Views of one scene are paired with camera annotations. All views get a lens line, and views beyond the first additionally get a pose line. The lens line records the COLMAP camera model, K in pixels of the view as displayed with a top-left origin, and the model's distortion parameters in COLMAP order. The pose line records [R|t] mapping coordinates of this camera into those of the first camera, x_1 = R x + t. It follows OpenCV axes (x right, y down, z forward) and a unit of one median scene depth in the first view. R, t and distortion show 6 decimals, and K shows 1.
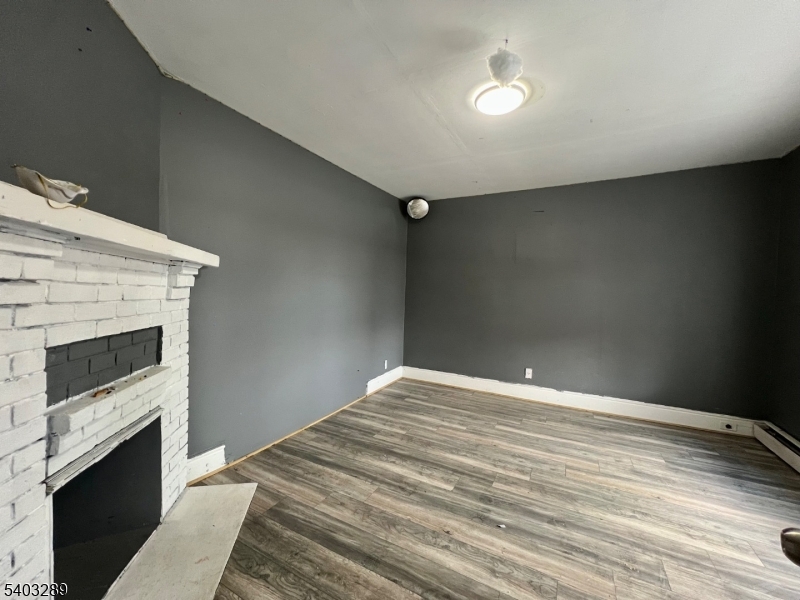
lens RADIAL K [[319.0, 0, 400.7], [0, 319.0, 300.6], [0, 0, 1]] dist [-0.000424, 0.000015]
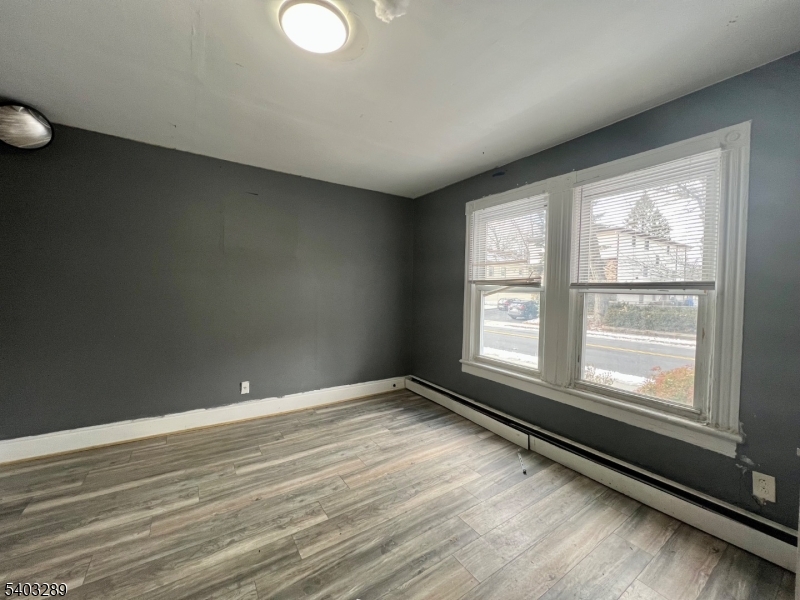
lens RADIAL K [[319.0, 0, 400.6], [0, 319.0, 297.5], [0, 0, 1]] dist [-0.000424, 0.000015]
pose [[0.473686, -0.037084, 0.879913, -0.177073], [0.022525, 0.999296, 0.029989, -0.030164], [-0.880406, 0.005615, 0.474188, 0.339912]]
